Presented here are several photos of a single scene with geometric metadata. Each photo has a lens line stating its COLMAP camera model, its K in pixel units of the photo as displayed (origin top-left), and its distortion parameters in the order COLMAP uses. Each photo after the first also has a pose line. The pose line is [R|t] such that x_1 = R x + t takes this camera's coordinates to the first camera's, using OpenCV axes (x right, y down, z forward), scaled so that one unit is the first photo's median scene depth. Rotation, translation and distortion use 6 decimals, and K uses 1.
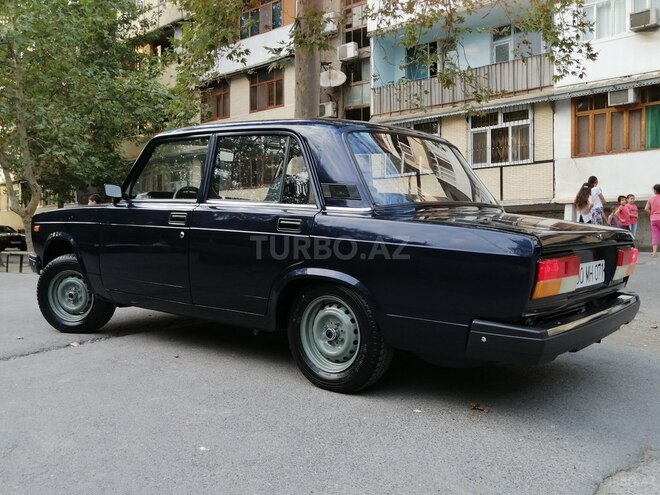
lens RADIAL K [[674.4, 0, 330.0], [0, 674.4, 247.5], [0, 0, 1]] dist [-0.006971, 0.013907]
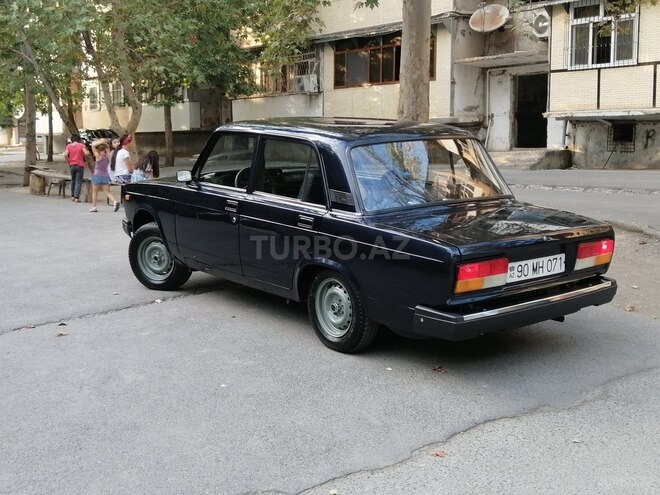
lens RADIAL K [[999.7, 0, 338.1], [0, 999.7, 245.9], [0, 0, 1]] dist [0.124189, -0.752544]
pose [[0.974323, 0.023573, -0.223917, 0.436388], [0.003693, 0.992697, 0.120577, -0.222148], [0.225124, -0.118308, 0.967121, -0.847792]]
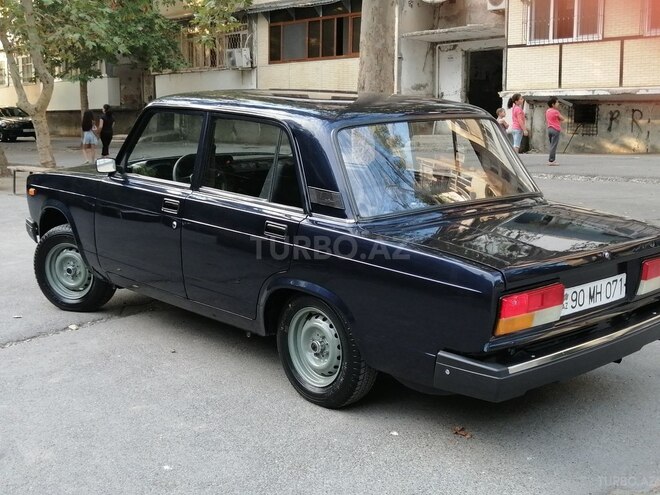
lens RADIAL K [[999.7, 0, 338.1], [0, 999.7, 245.9], [0, 0, 1]] dist [0.124189, -0.752544]
pose [[0.988961, 0.023430, -0.146314, 0.236967], [-0.002852, 0.990247, 0.139296, -0.211762], [0.148150, -0.137340, 0.979382, -0.367501]]
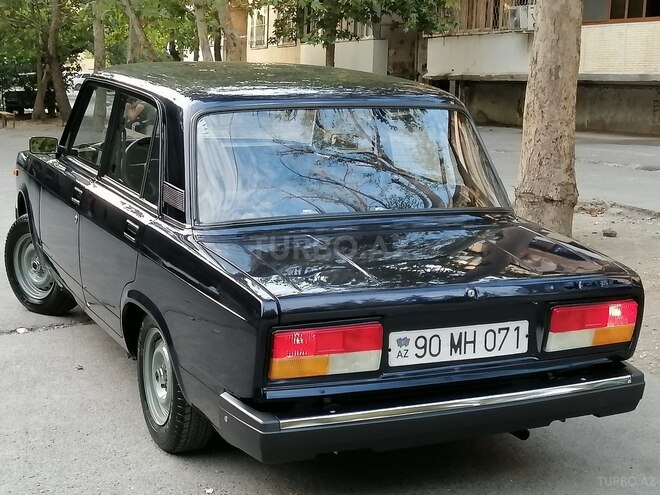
lens RADIAL K [[1323.7, 0, 330.0], [0, 1323.7, 247.5], [0, 0, 1]] dist [0.009397, -0.097662]
pose [[0.879176, 0.092249, -0.467483, 0.887258], [-0.031905, 0.990276, 0.135410, -0.236933], [0.475429, -0.104134, 0.873570, -0.243031]]
